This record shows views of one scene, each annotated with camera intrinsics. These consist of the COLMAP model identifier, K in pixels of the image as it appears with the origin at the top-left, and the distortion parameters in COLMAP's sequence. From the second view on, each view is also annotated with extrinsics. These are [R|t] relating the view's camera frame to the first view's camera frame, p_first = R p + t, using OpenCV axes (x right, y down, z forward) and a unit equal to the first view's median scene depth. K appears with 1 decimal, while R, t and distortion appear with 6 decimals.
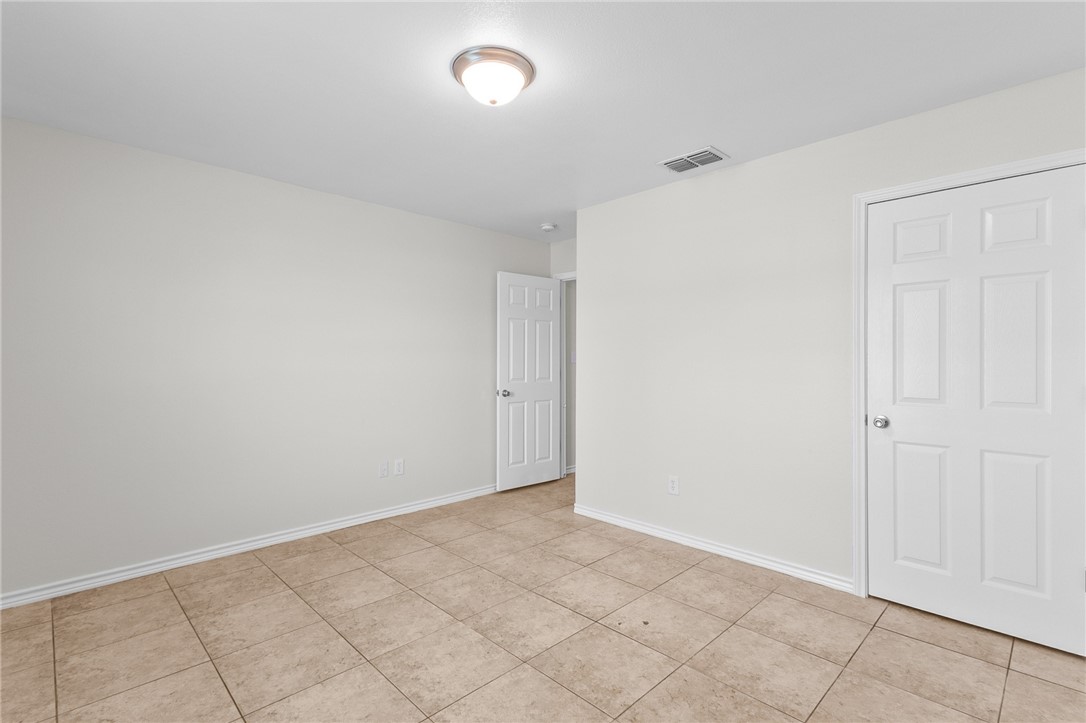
lens RADIAL K [[510.1, 0, 546.0], [0, 510.1, 356.9], [0, 0, 1]] dist [0.023264, -0.000846]
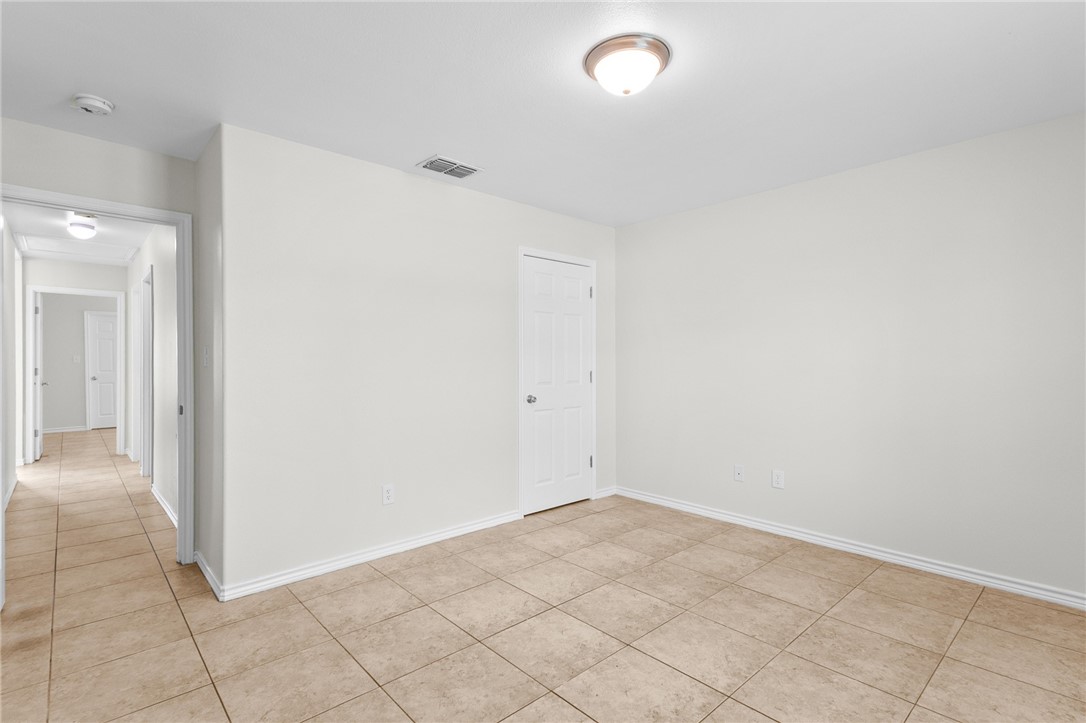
lens RADIAL K [[510.1, 0, 546.0], [0, 510.1, 356.9], [0, 0, 1]] dist [0.023264, -0.000846]
pose [[0.041789, 0.004969, 0.999114, -0.925421], [-0.006900, 0.999965, -0.004684, 0.006451], [-0.999103, -0.006698, 0.041822, 0.947101]]
